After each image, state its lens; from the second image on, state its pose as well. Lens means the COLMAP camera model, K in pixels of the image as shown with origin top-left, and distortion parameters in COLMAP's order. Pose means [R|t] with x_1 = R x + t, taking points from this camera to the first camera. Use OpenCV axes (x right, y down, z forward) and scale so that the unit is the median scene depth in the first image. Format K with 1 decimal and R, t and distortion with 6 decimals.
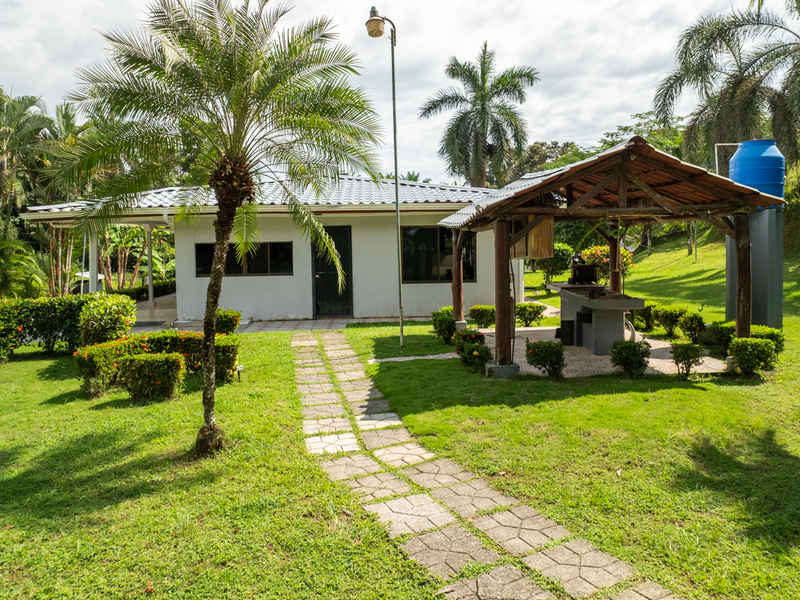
lens RADIAL K [[570.3, 0, 403.9], [0, 570.3, 265.9], [0, 0, 1]] dist [-0.062149, 0.007948]
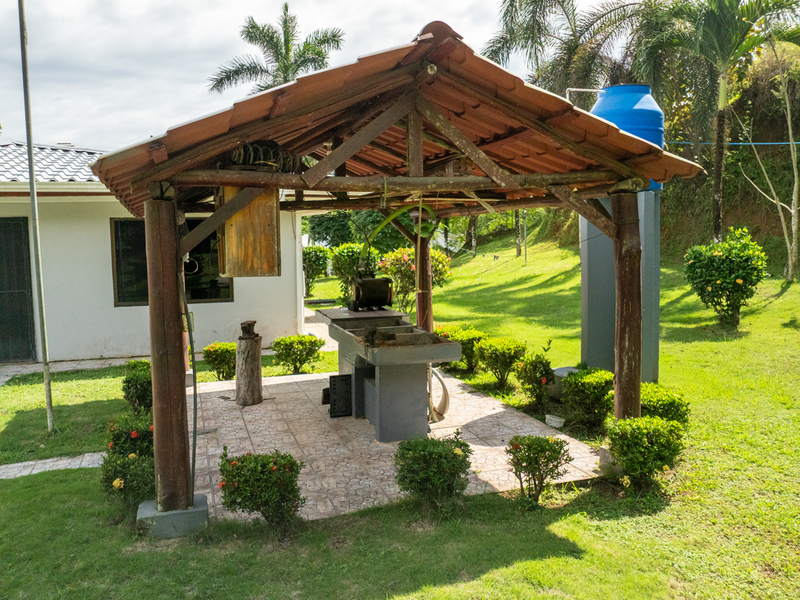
lens RADIAL K [[570.3, 0, 403.9], [0, 570.3, 265.9], [0, 0, 1]] dist [-0.062149, 0.007948]
pose [[0.959814, -0.012664, 0.280350, 0.173155], [0.012130, 0.999920, 0.003641, -0.018059], [-0.280374, -0.000094, 0.959891, 0.380676]]
